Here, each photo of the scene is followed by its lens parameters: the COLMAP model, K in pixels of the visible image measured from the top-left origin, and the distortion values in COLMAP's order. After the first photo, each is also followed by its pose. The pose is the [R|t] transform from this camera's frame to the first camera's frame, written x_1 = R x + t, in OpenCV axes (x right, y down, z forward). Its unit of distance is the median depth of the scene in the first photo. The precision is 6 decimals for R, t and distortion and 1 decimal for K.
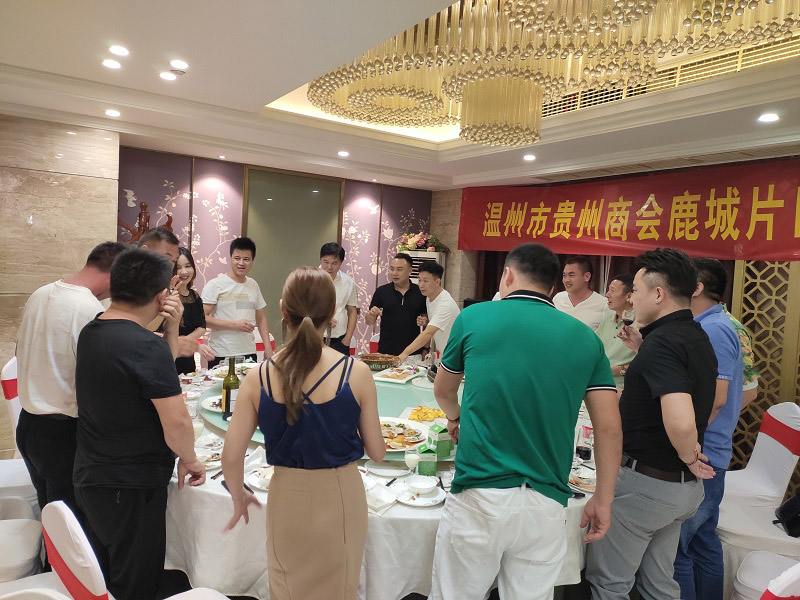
lens RADIAL K [[585.5, 0, 400.0], [0, 585.5, 300.0], [0, 0, 1]] dist [0.032267, 0.001541]
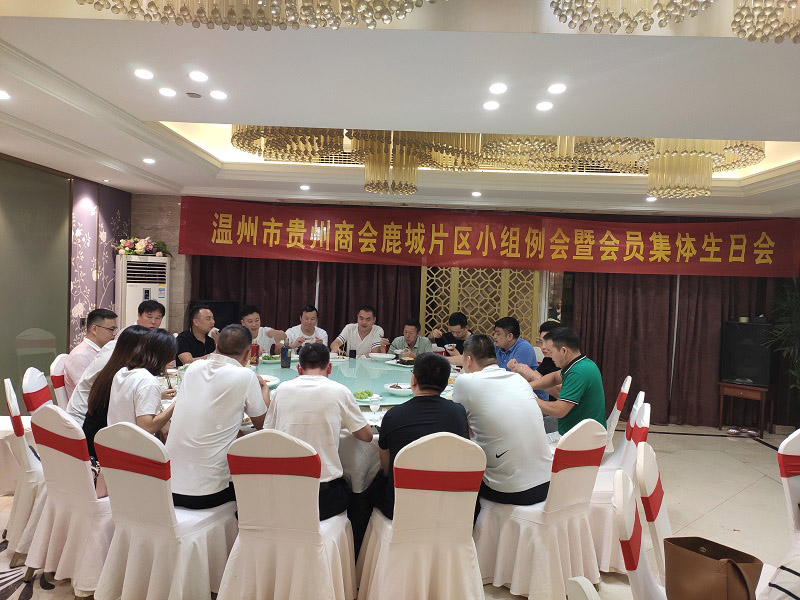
lens RADIAL K [[585.5, 0, 400.0], [0, 585.5, 300.0], [0, 0, 1]] dist [0.032267, 0.001541]
pose [[0.566224, -0.067032, 0.821521, -0.731777], [0.046236, 0.997701, 0.049540, -0.050385], [-0.822954, 0.009933, 0.568021, 0.098816]]
